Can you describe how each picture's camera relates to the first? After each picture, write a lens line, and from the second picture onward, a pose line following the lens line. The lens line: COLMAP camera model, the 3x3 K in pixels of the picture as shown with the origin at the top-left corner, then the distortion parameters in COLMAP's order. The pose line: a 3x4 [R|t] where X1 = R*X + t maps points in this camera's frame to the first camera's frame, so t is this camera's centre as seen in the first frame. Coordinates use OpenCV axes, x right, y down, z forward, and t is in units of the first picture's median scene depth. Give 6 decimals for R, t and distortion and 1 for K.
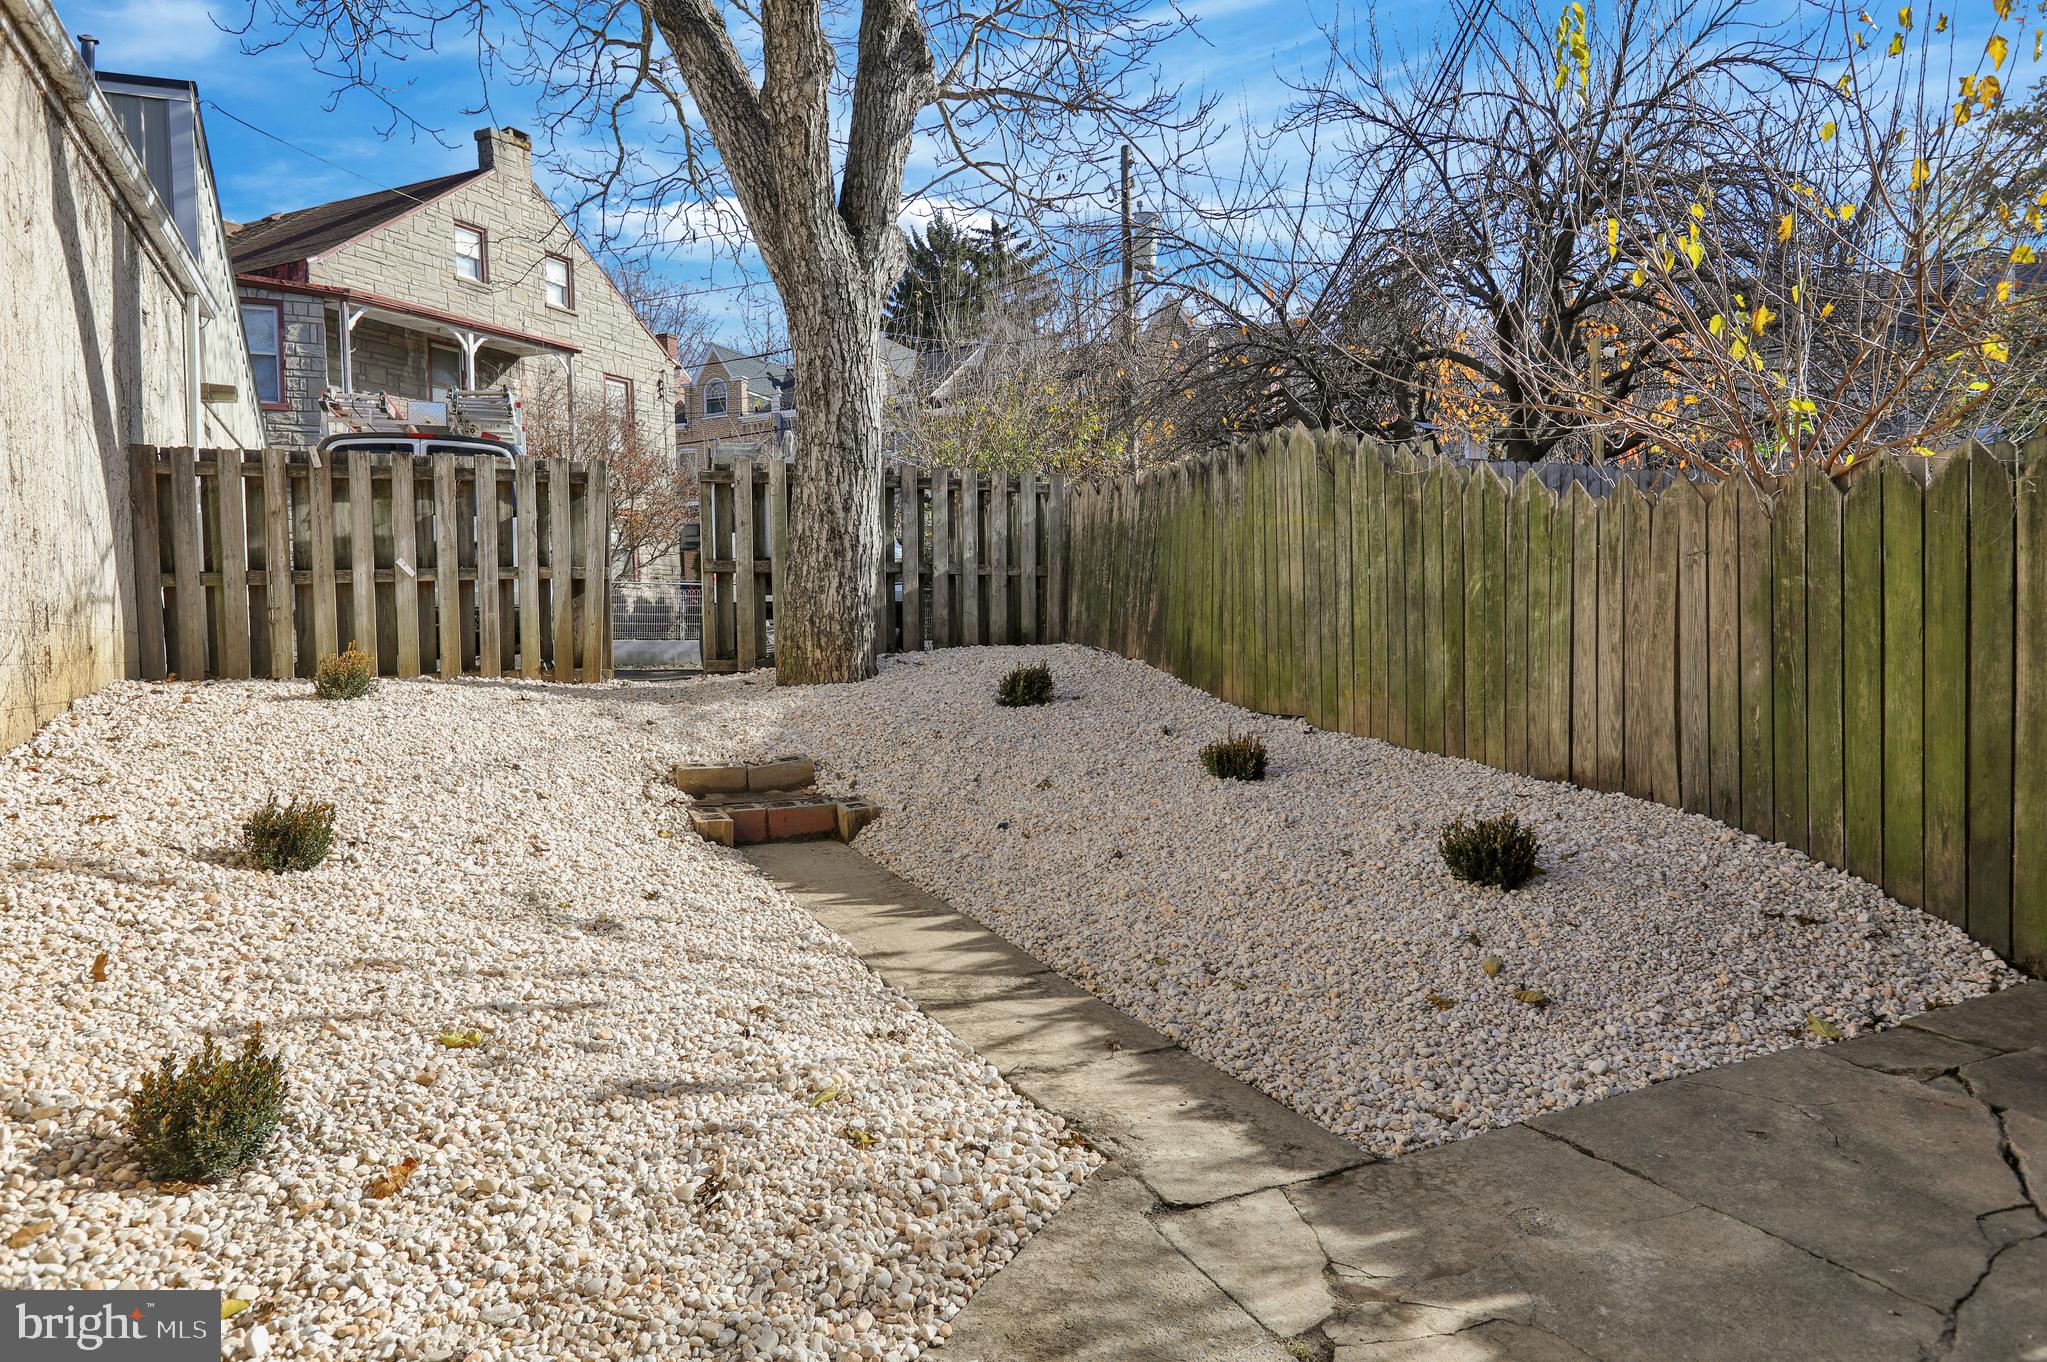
lens RADIAL K [[1279.2, 0, 1005.9], [0, 1279.2, 686.0], [0, 0, 1]] dist [0.006376, 0.001147]
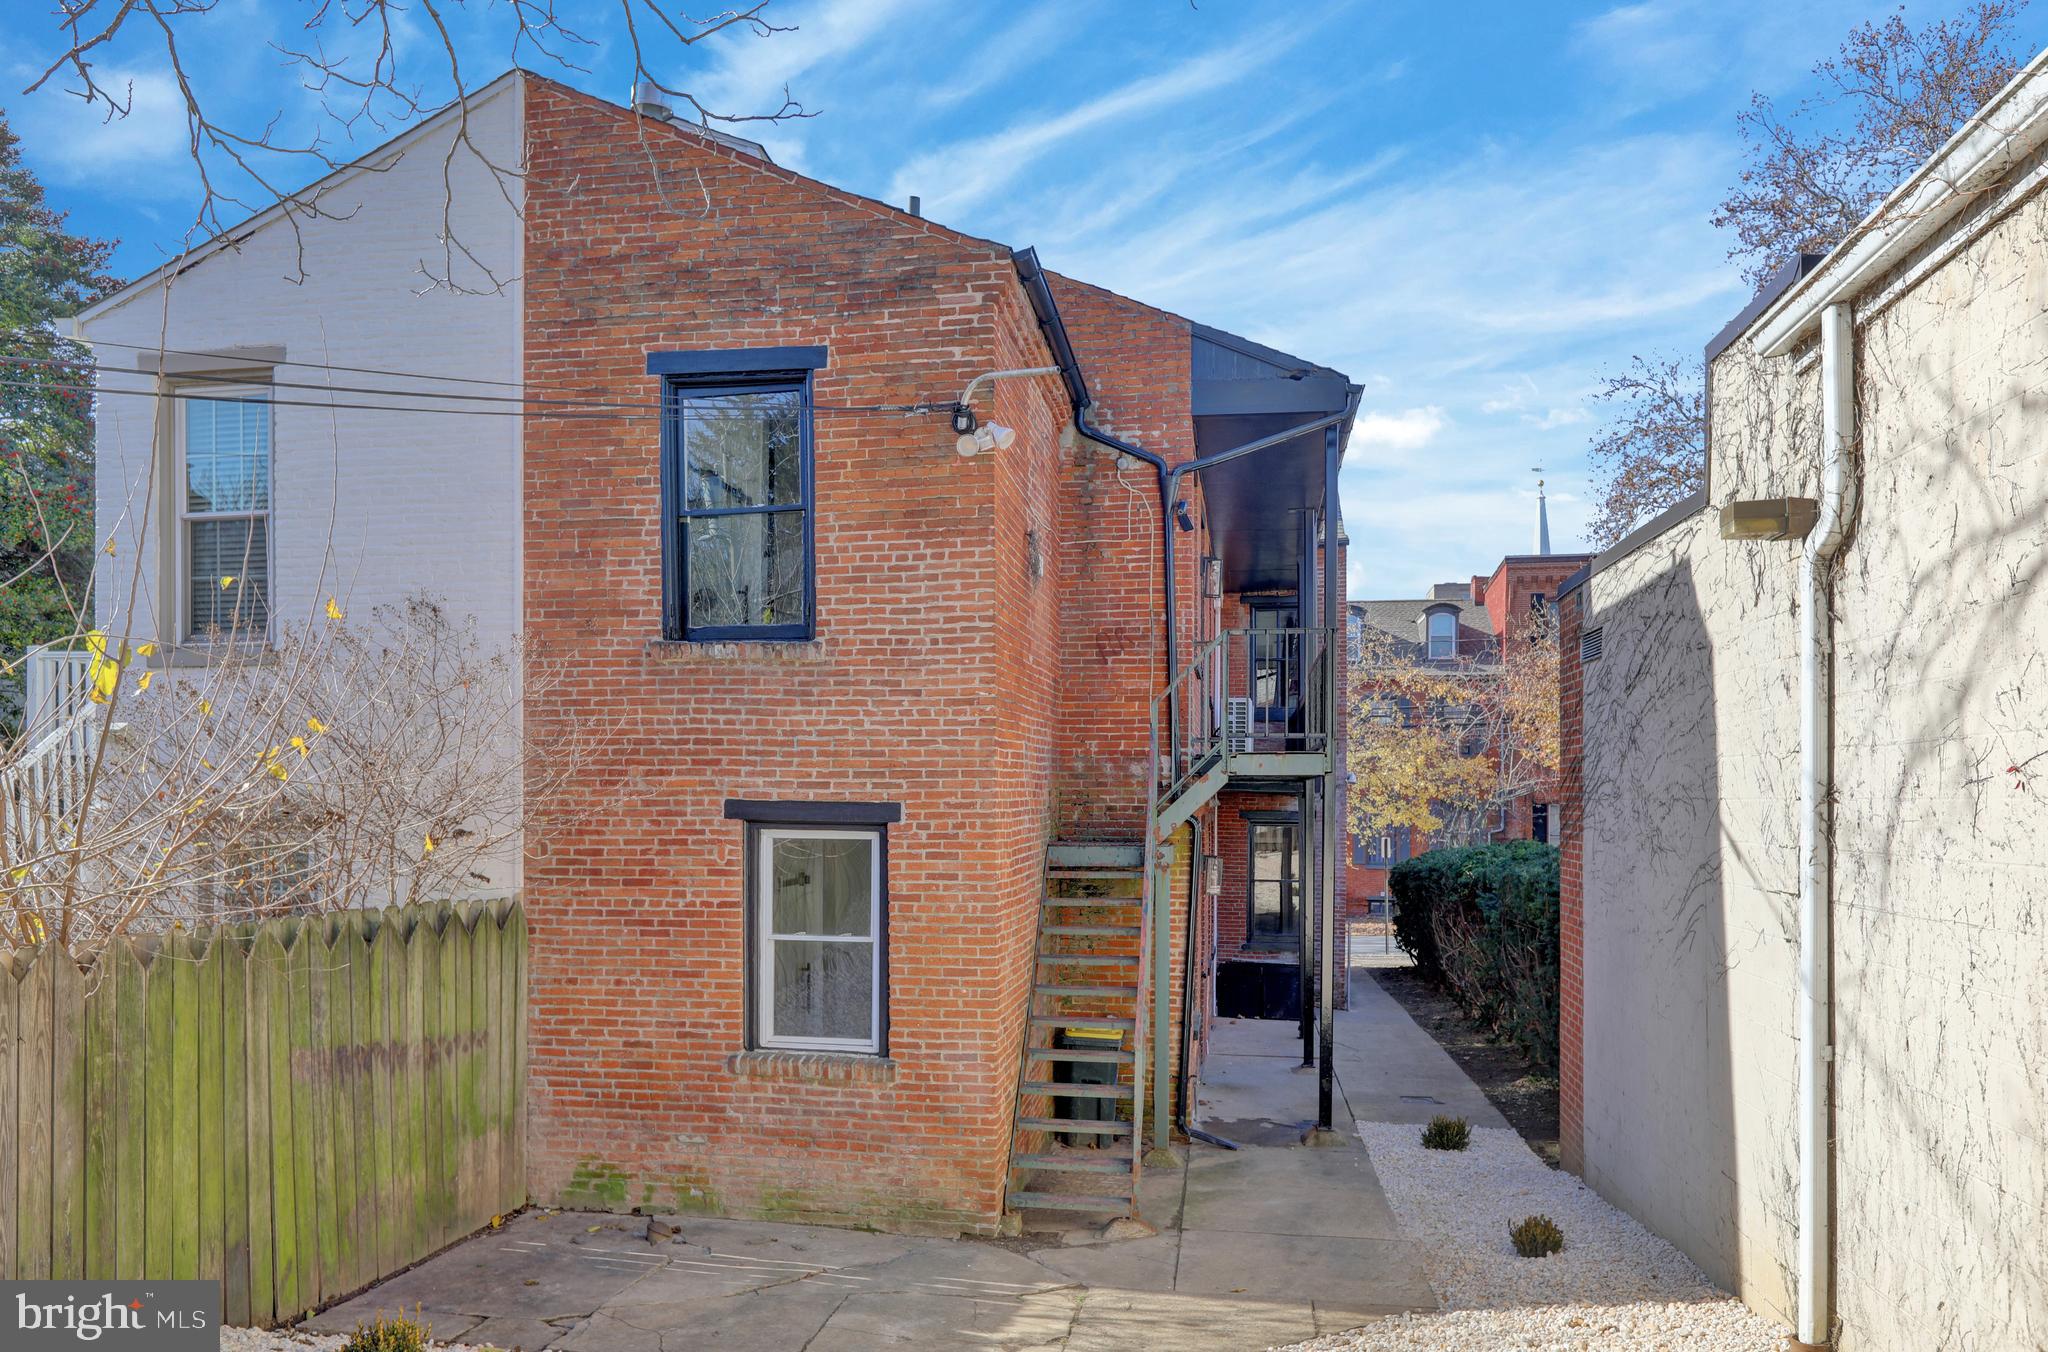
lens RADIAL K [[1424.5, 0, 1059.8], [0, 1424.5, 781.8], [0, 0, 1]] dist [0.012033, -0.000973]
pose [[-0.846357, 0.027492, 0.531907, -0.576808], [0.035006, 0.999379, 0.004047, -0.265643], [-0.531465, 0.022045, -0.846793, 1.499628]]
